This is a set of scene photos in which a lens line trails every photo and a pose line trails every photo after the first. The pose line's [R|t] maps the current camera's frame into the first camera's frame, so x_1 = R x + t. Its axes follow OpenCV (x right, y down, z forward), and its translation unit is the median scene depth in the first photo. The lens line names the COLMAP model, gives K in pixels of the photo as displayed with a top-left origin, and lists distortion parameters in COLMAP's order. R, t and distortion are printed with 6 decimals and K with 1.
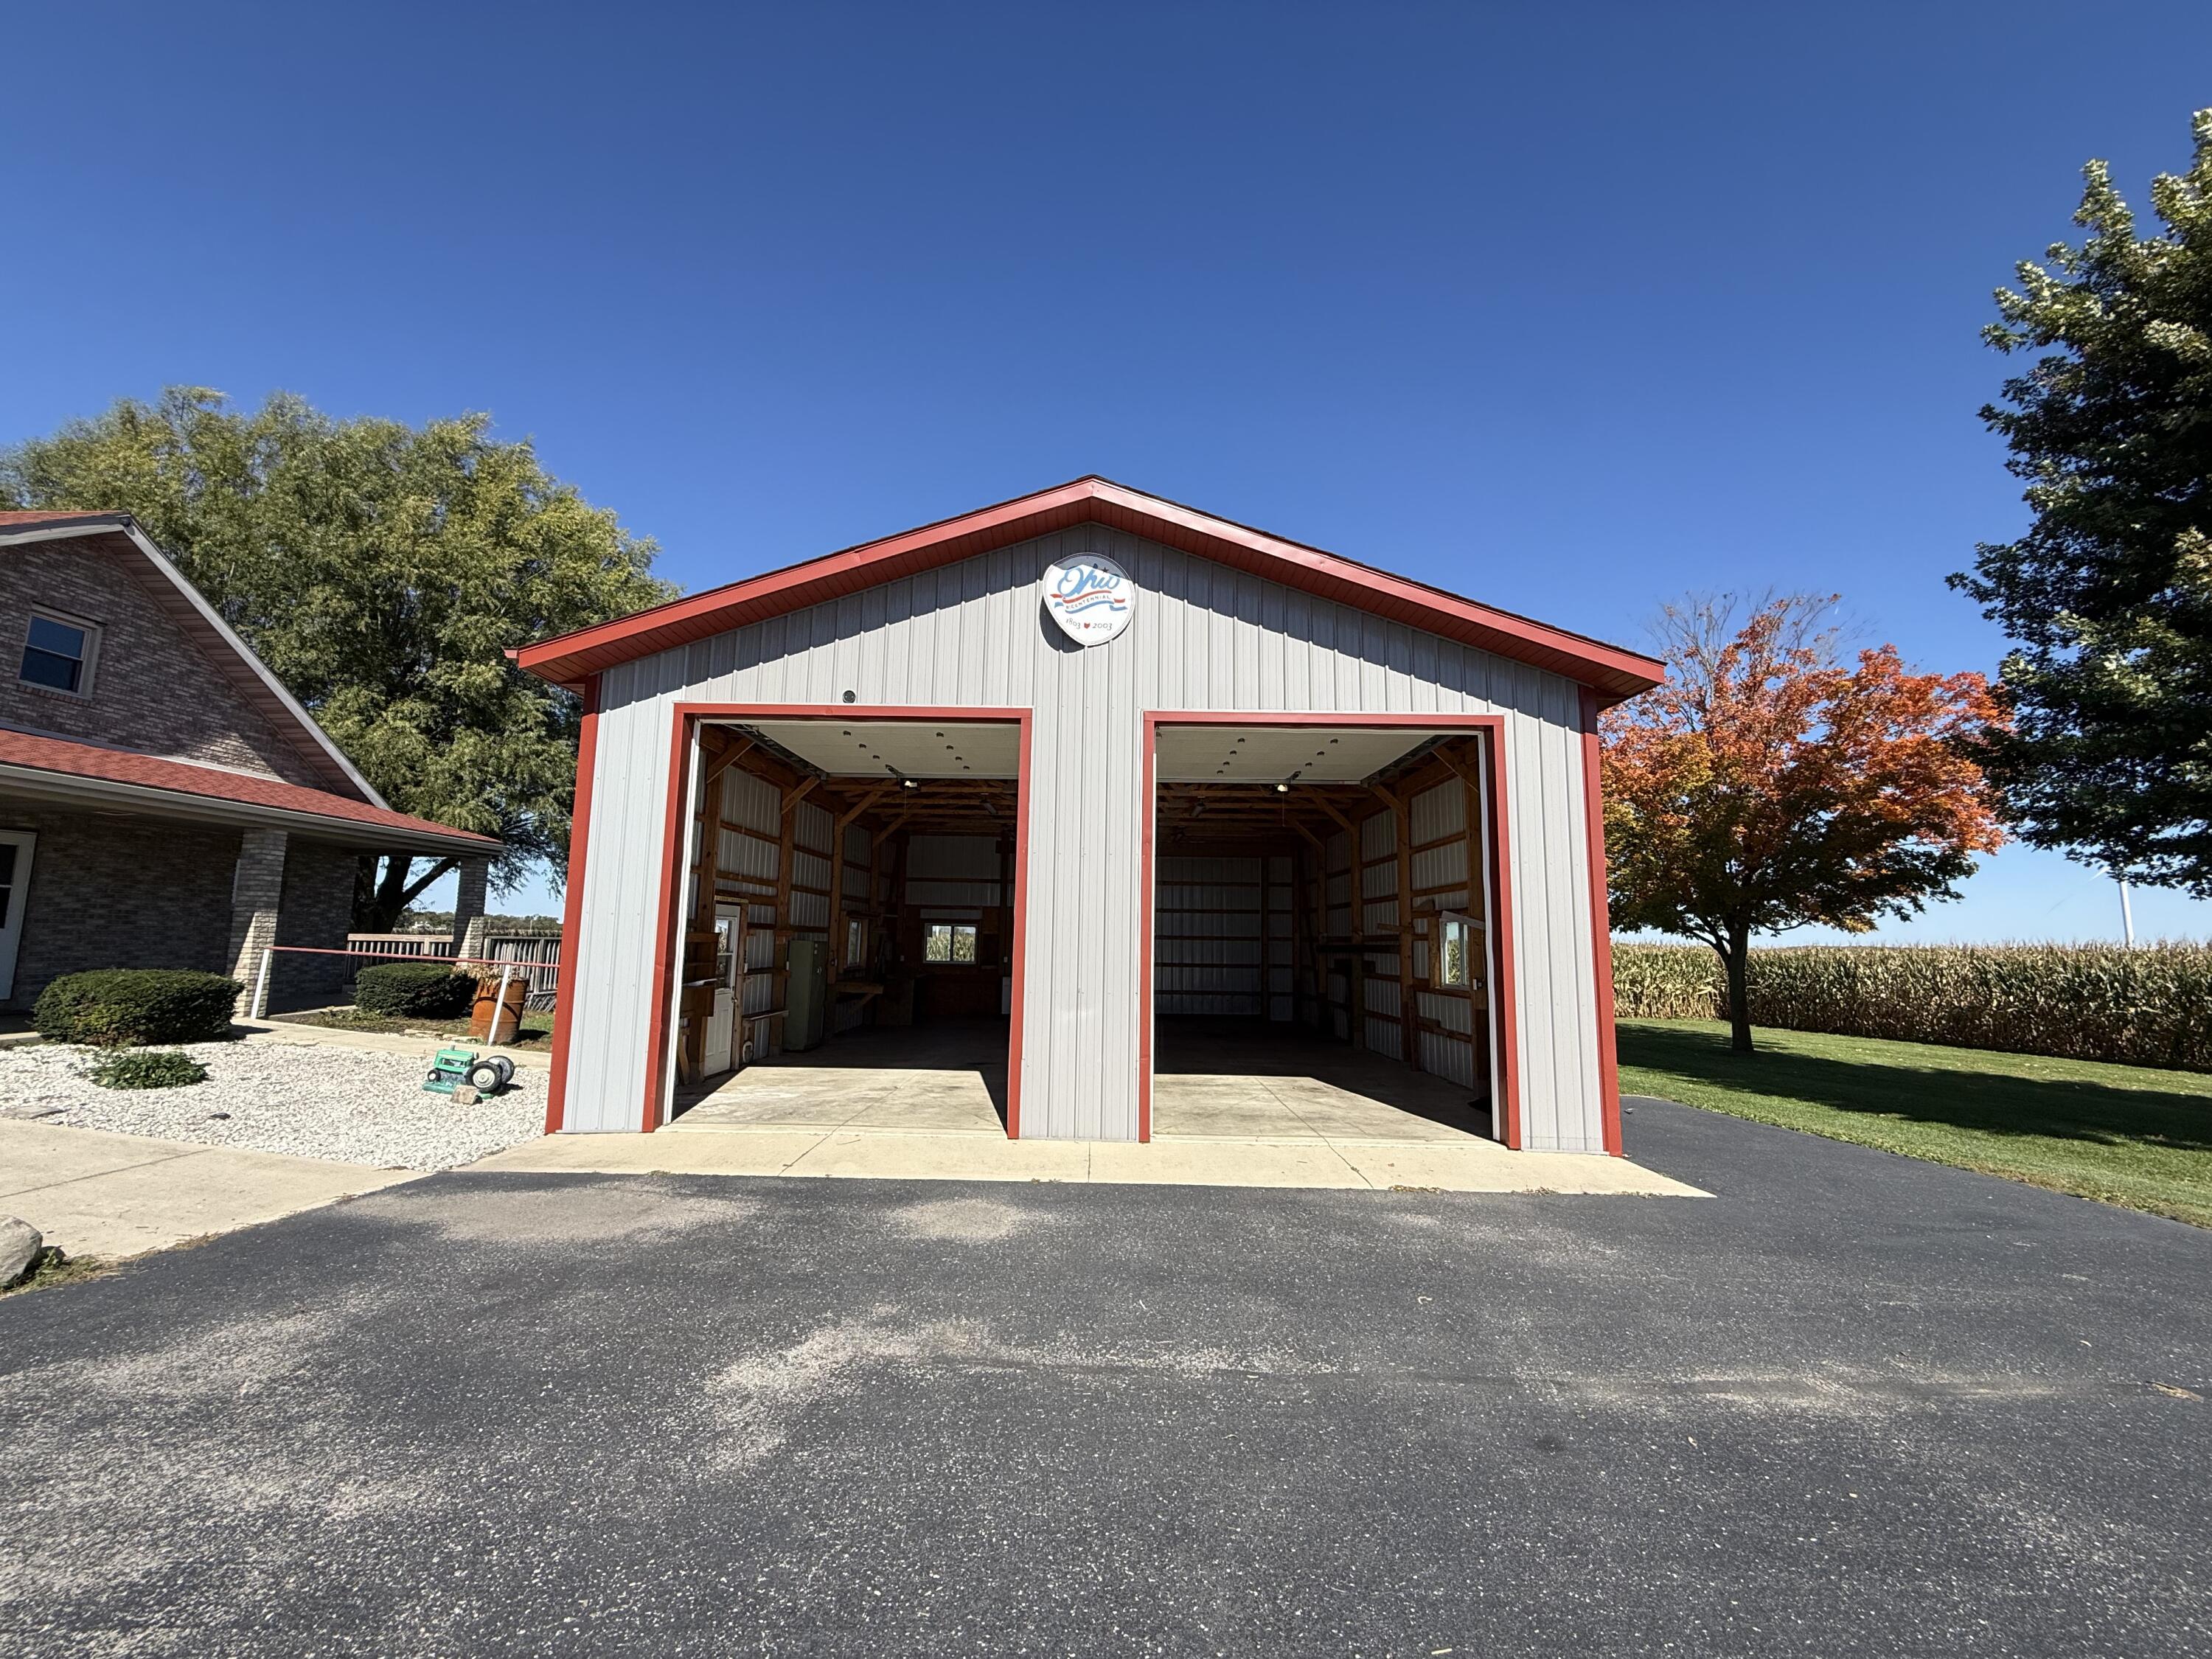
lens RADIAL K [[882.0, 0, 1102.7], [0, 882.0, 831.0], [0, 0, 1]] dist [0.002211, -0.000240]
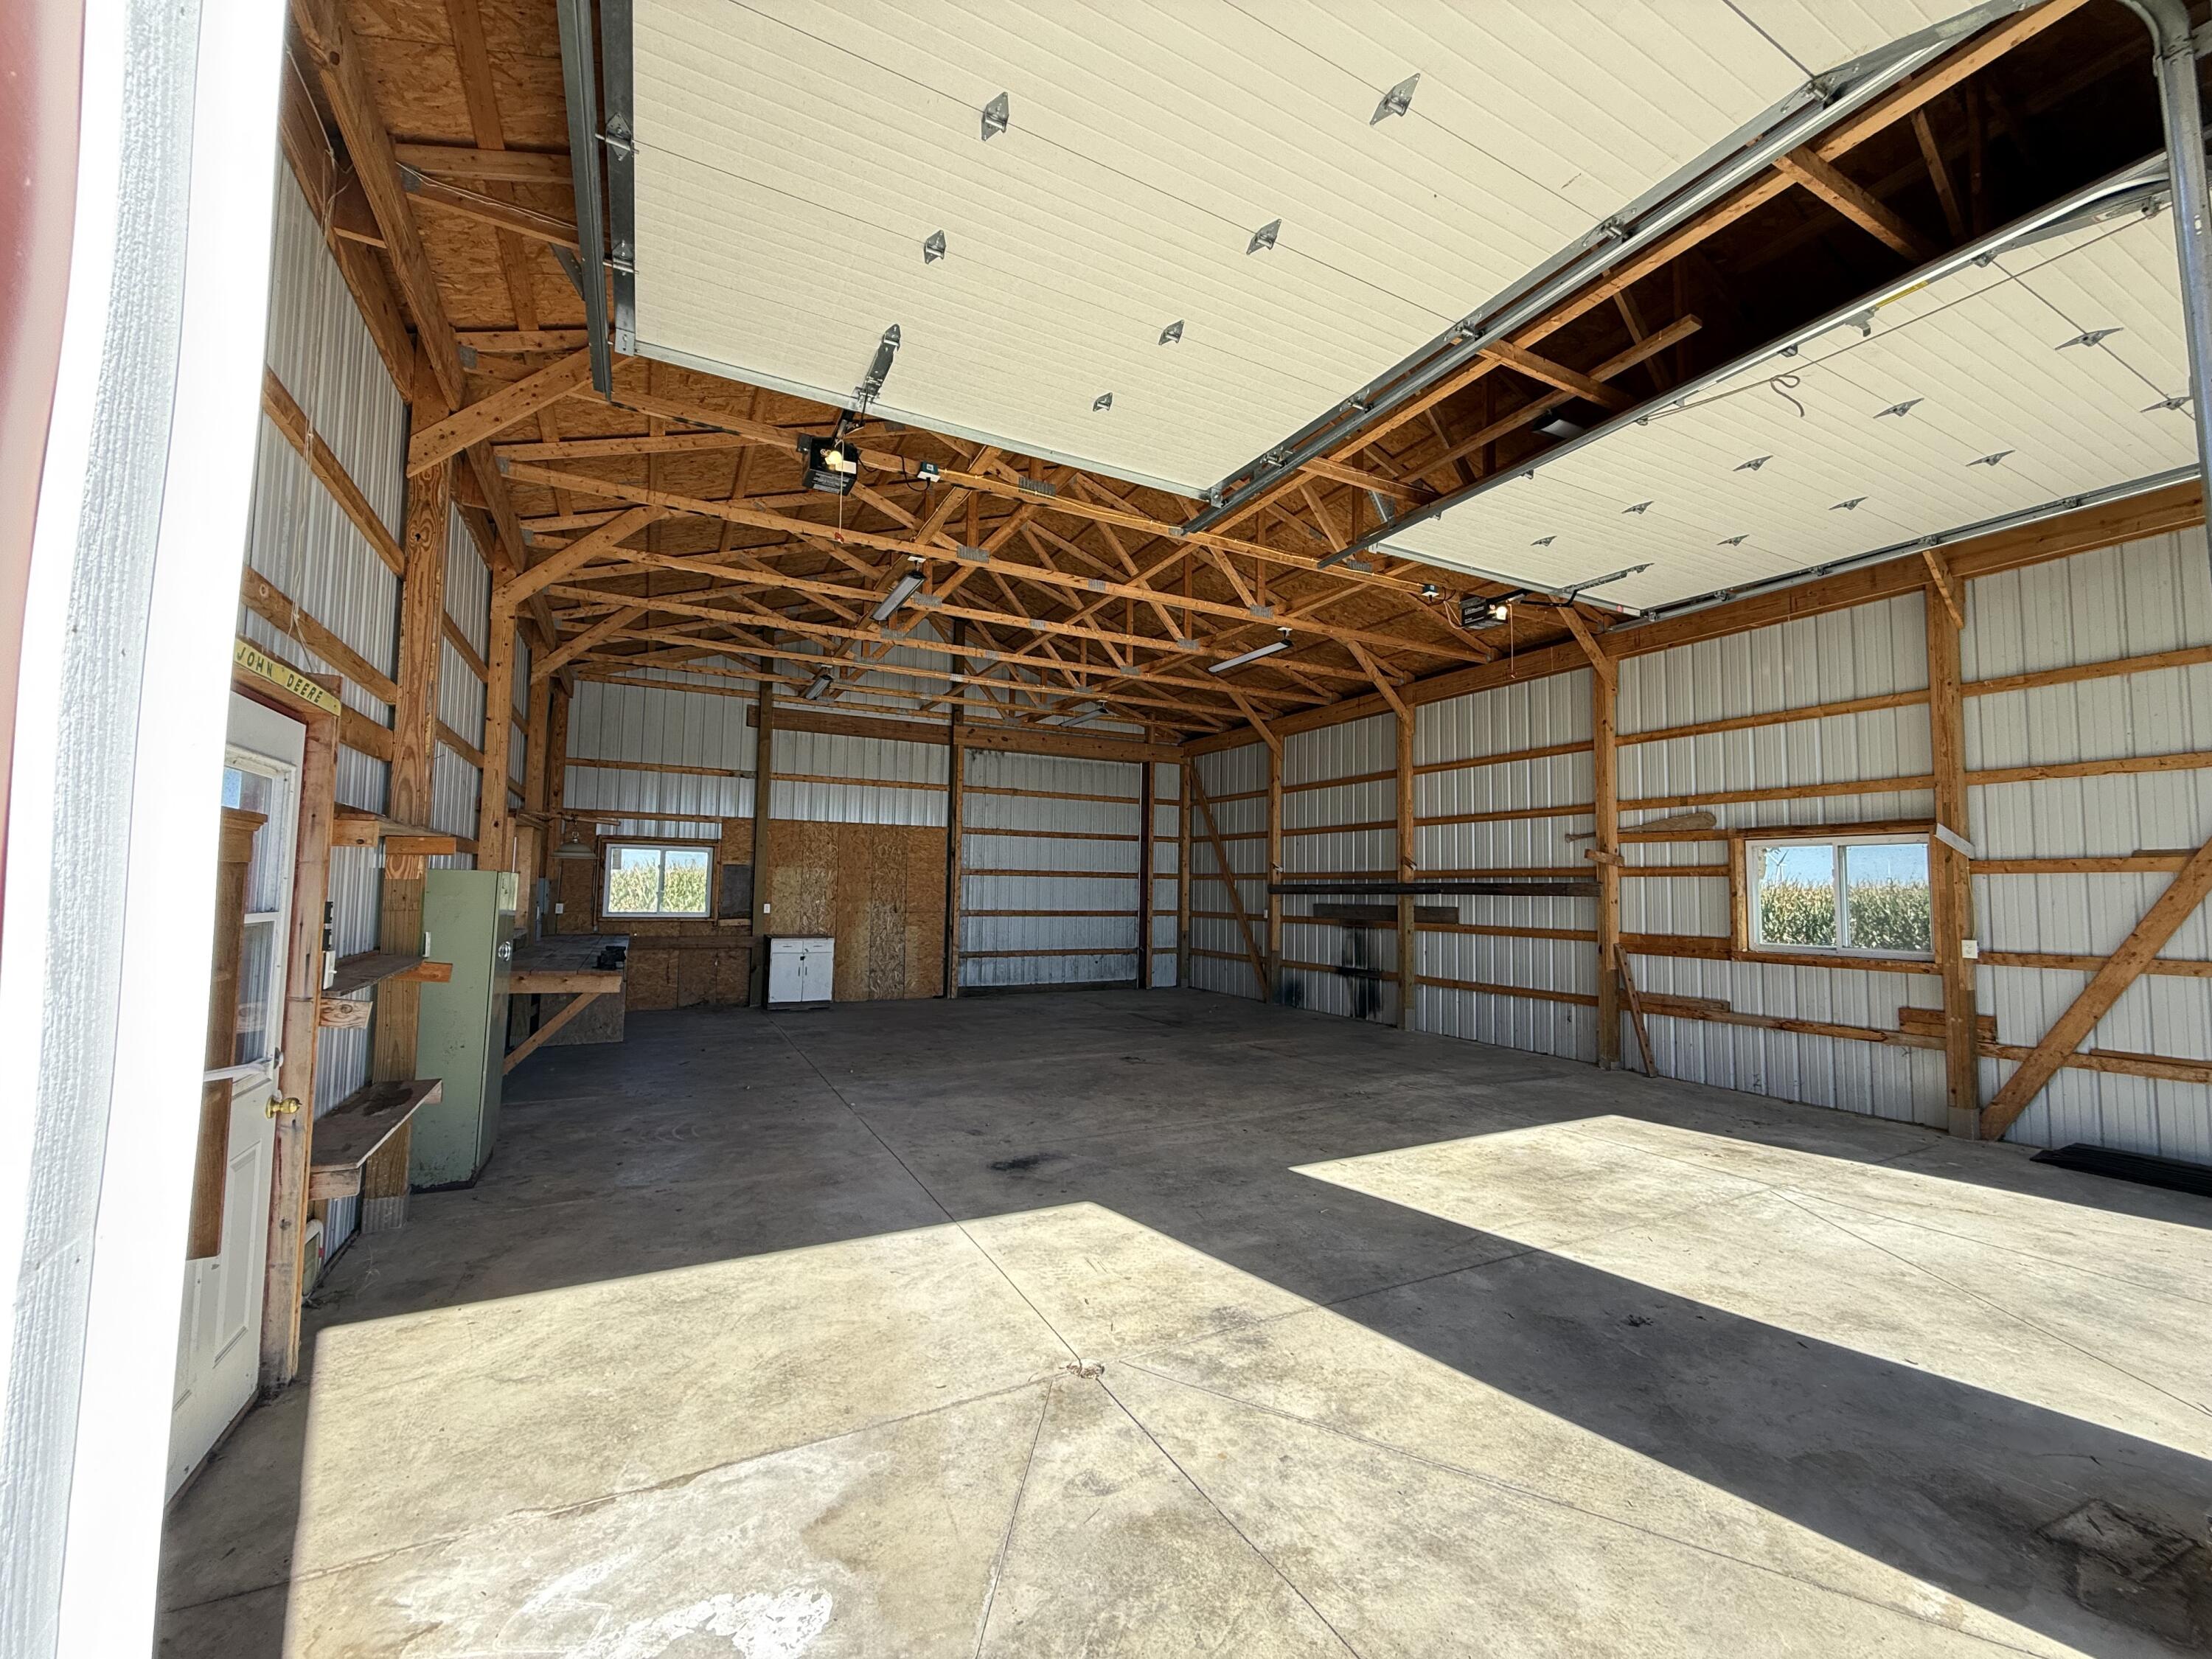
lens RADIAL K [[882.0, 0, 1102.7], [0, 882.0, 831.0], [0, 0, 1]] dist [0.002211, -0.000240]
pose [[0.885985, 0.028451, 0.462840, -0.184797], [-0.059602, 0.996824, 0.052816, 0.050076], [-0.459867, -0.074380, 0.884867, 0.380057]]
